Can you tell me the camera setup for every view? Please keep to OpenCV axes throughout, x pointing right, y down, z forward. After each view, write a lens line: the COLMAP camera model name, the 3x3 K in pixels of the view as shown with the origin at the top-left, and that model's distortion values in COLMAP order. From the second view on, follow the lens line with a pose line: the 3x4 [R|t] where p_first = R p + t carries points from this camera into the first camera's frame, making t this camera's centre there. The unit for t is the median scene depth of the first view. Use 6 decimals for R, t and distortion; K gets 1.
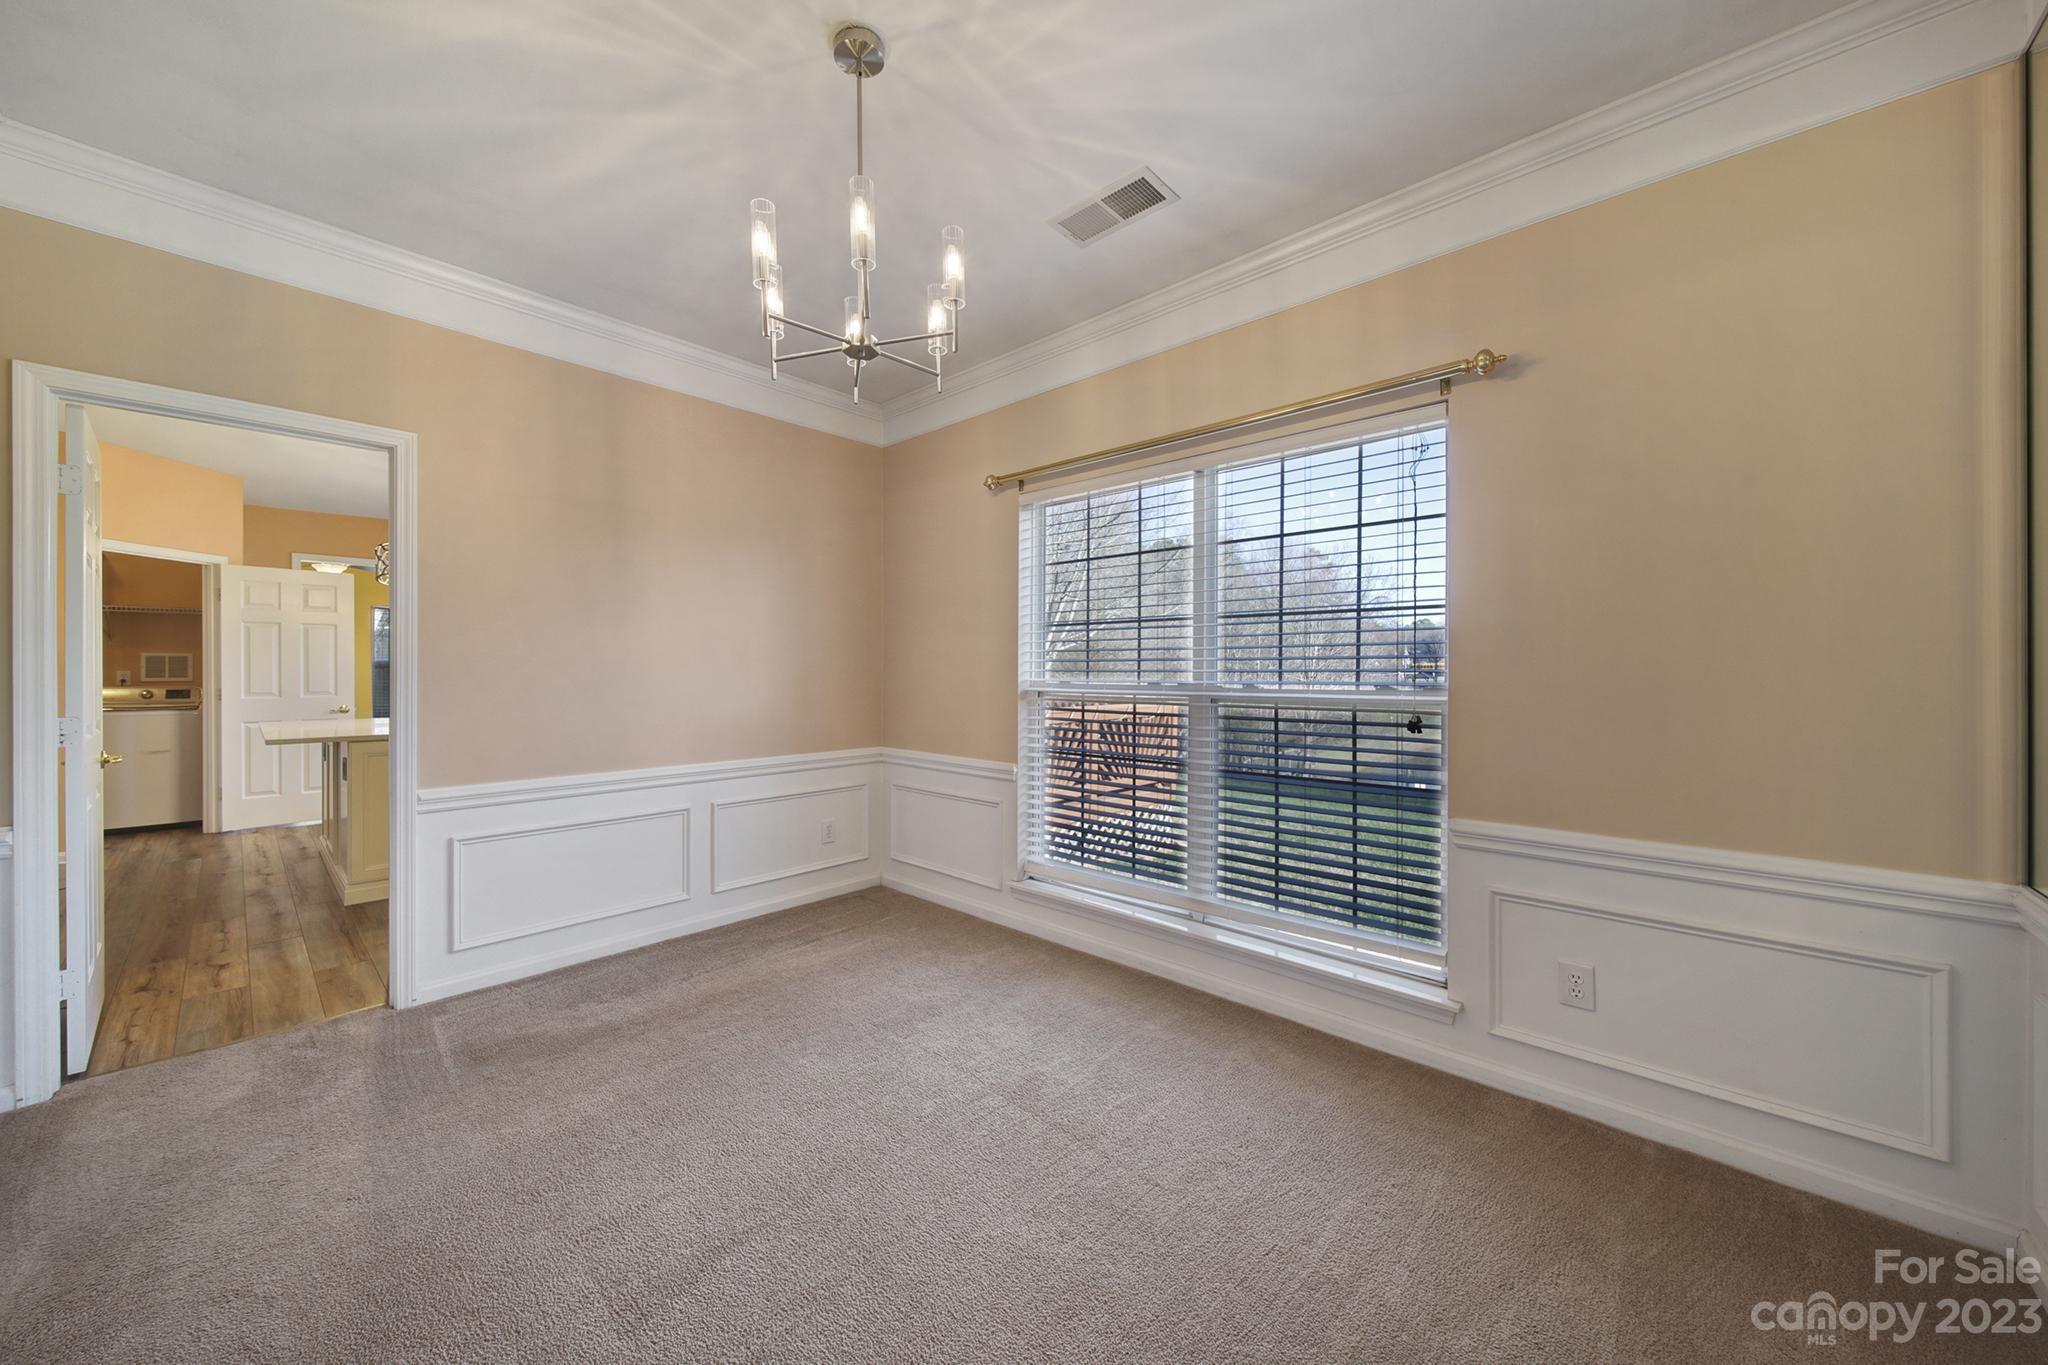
lens RADIAL K [[717.6, 0, 1017.8], [0, 717.6, 677.9], [0, 0, 1]] dist [-0.001200, -0.000060]
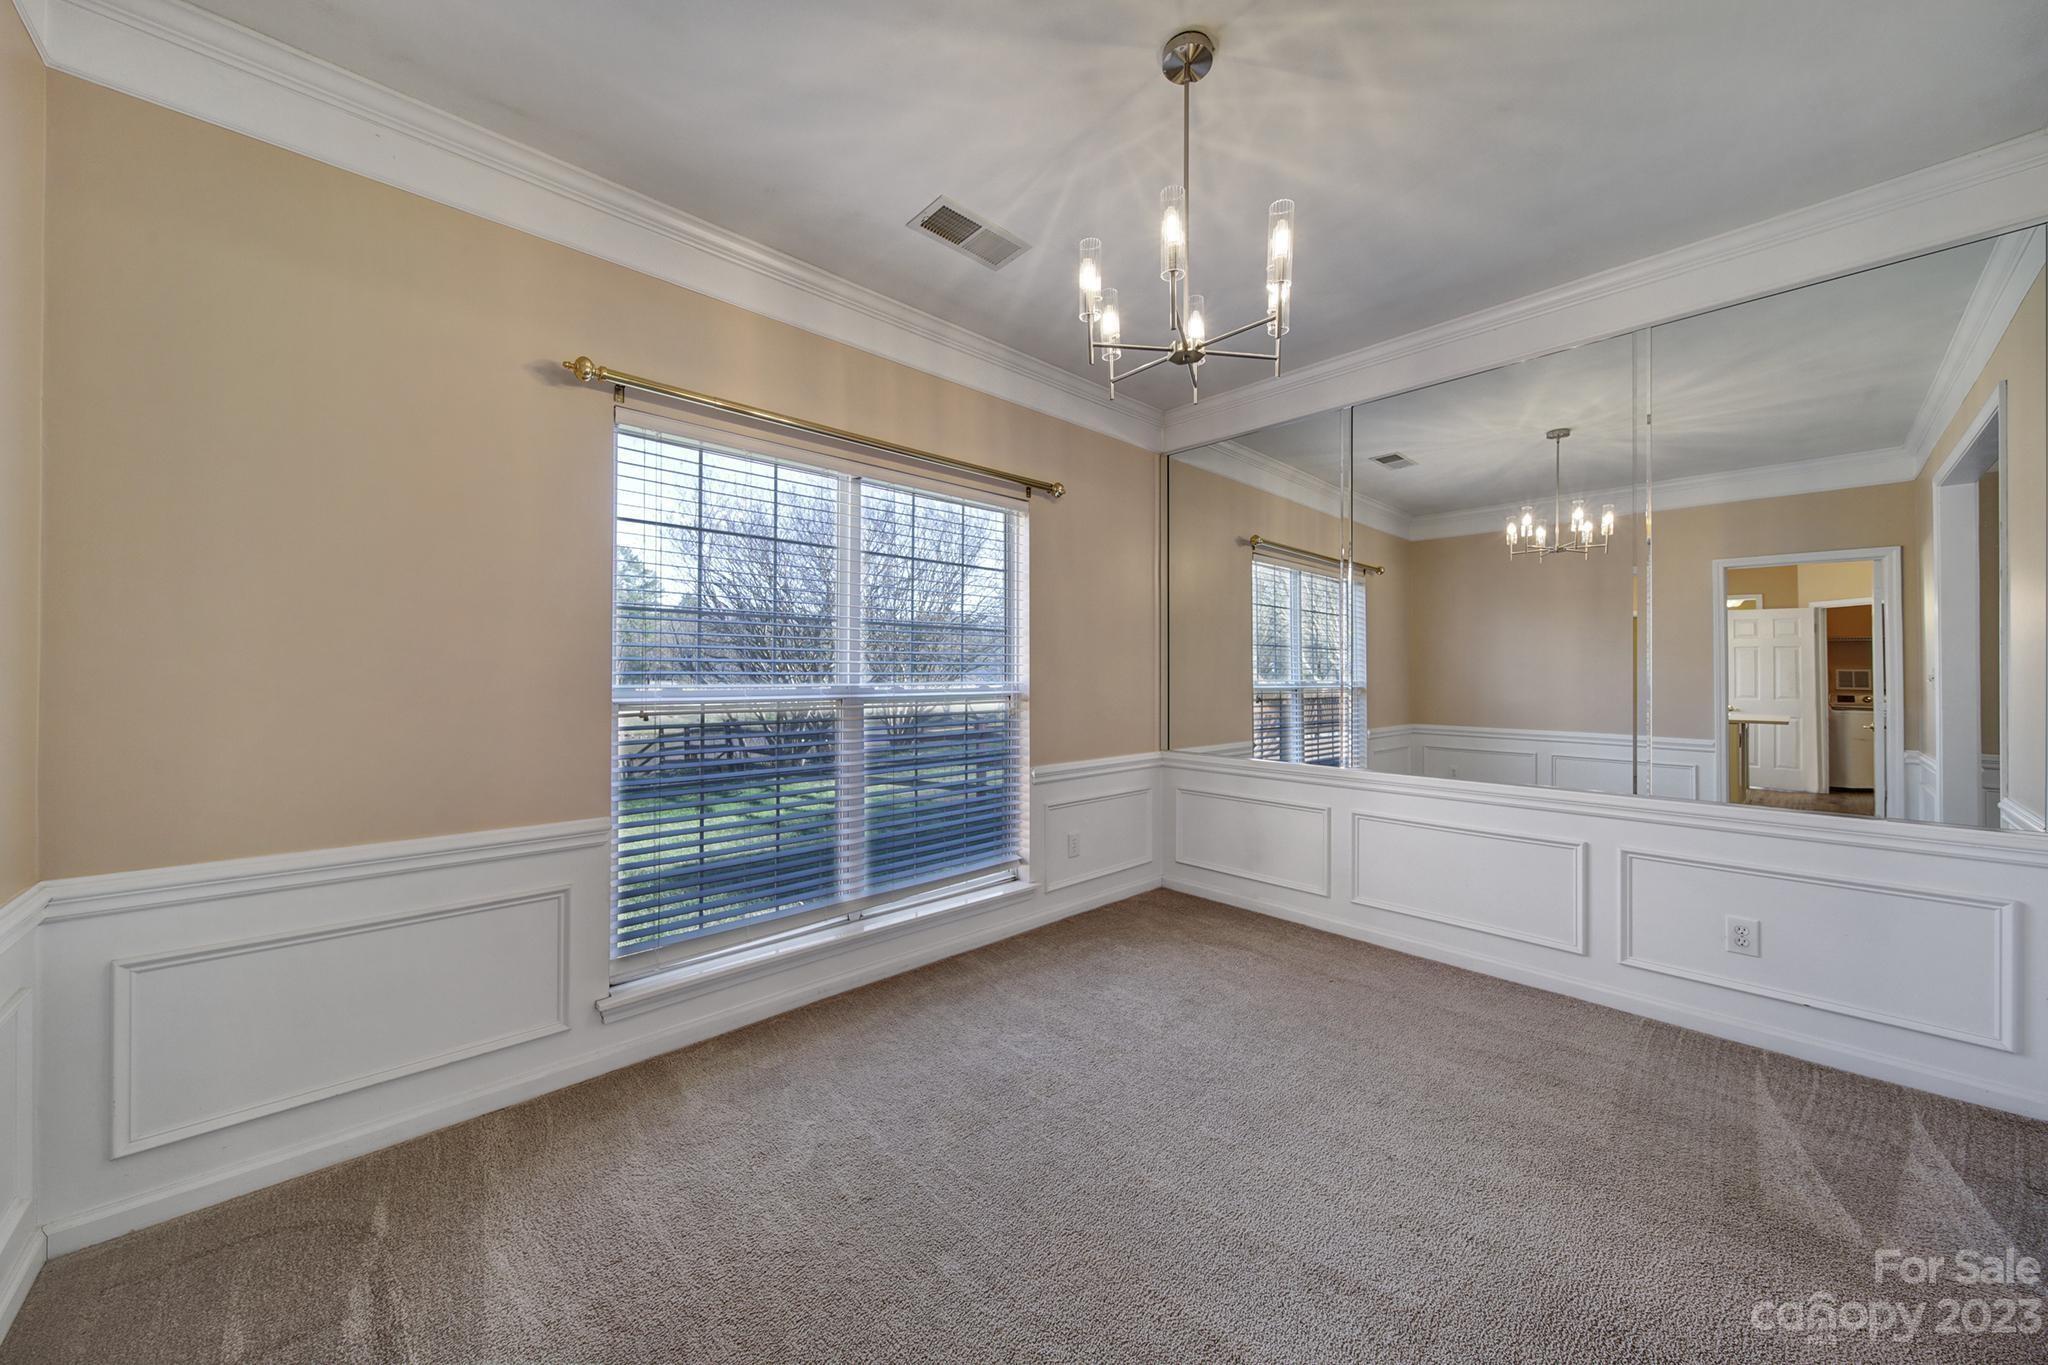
lens RADIAL K [[717.6, 0, 1031.9], [0, 717.6, 678.0], [0, 0, 1]] dist [-0.001200, -0.000060]
pose [[0.076890, -0.008248, 0.997005, -0.626450], [0.007836, 0.999940, 0.007668, -0.008451], [-0.997009, 0.007223, 0.076950, 0.569072]]
